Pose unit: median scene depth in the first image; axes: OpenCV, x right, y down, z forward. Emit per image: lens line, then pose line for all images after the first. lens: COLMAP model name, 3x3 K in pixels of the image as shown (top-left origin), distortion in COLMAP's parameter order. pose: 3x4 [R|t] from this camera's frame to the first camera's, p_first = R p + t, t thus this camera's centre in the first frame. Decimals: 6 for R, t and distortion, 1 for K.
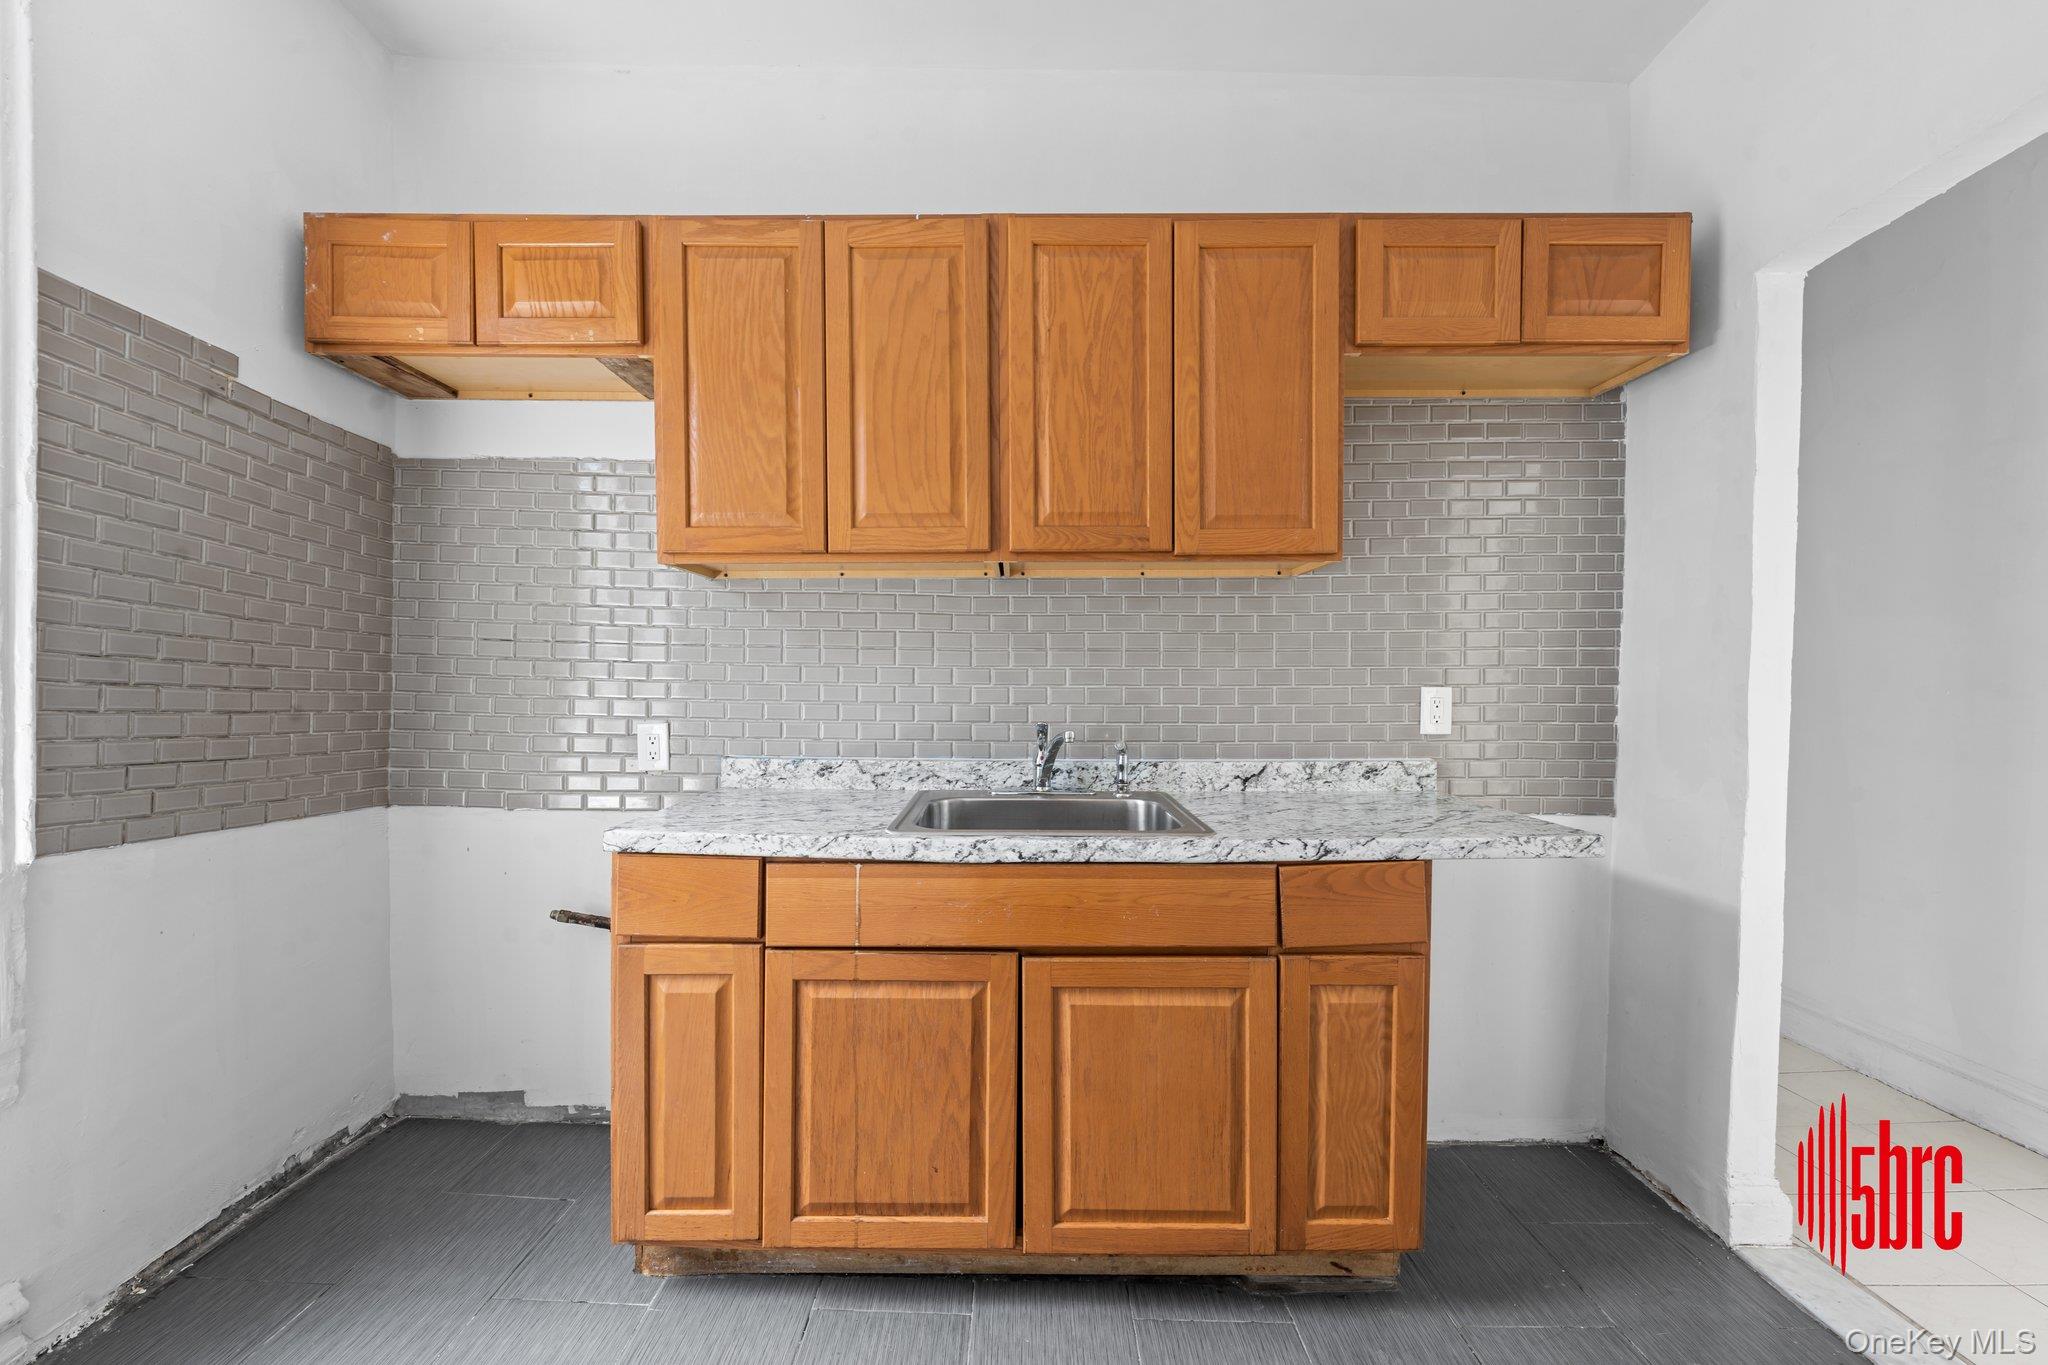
lens RADIAL K [[844.0, 0, 1026.7], [0, 844.0, 679.9], [0, 0, 1]] dist [0.001816, -0.001460]
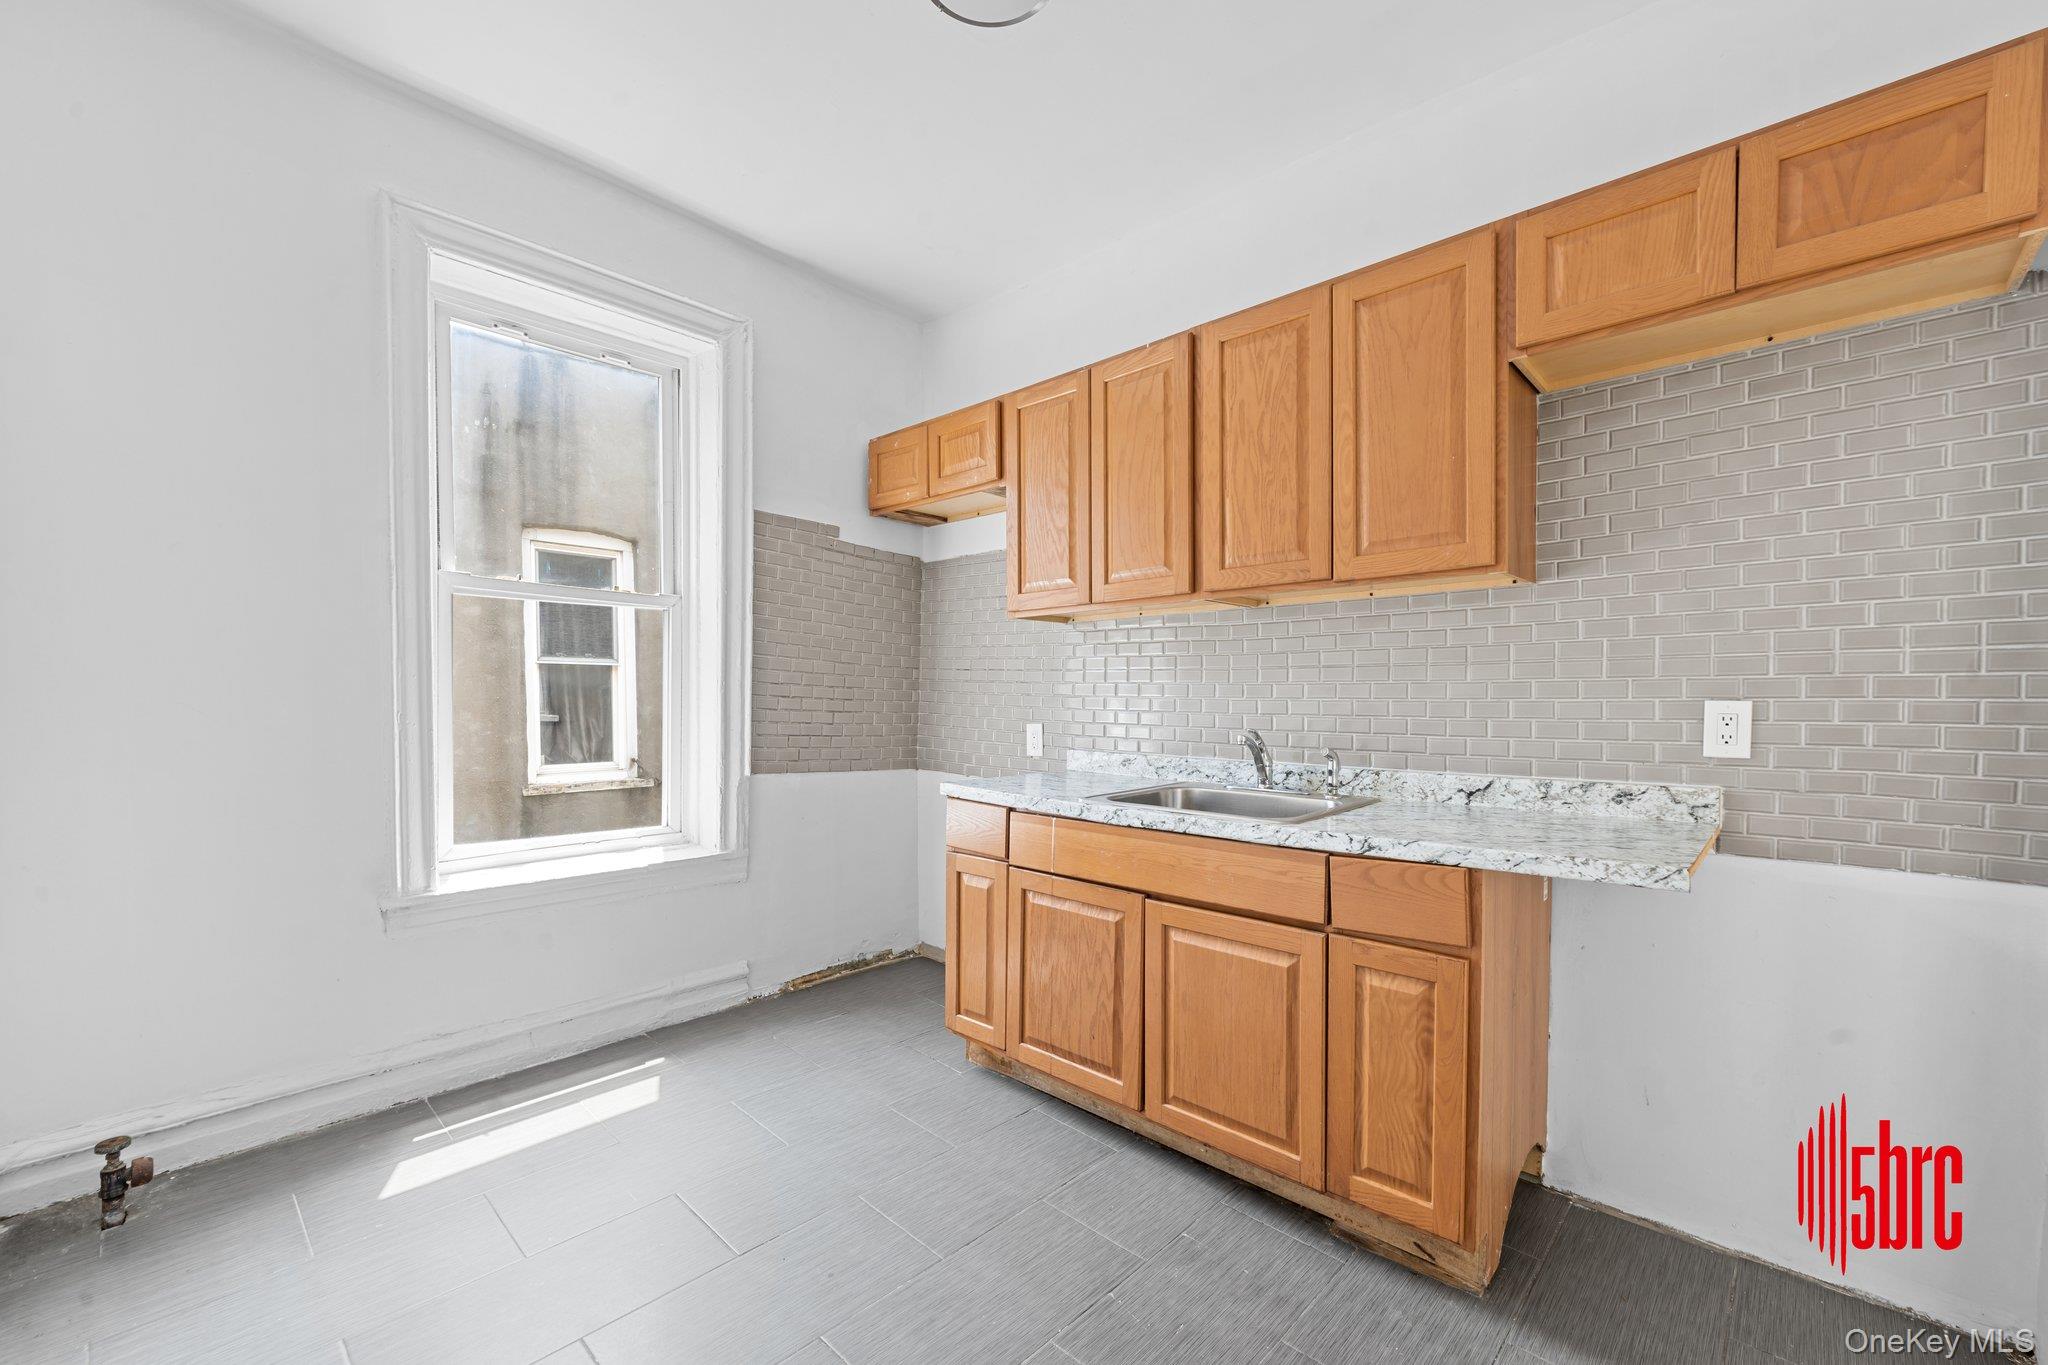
lens RADIAL K [[844.0, 0, 1018.0], [0, 844.0, 689.1], [0, 0, 1]] dist [0.001816, -0.001460]
pose [[0.722711, -0.006885, -0.691116, 0.648256], [0.000004, 0.999950, -0.009958, 0.005764], [0.691150, 0.007194, 0.722675, -0.099701]]
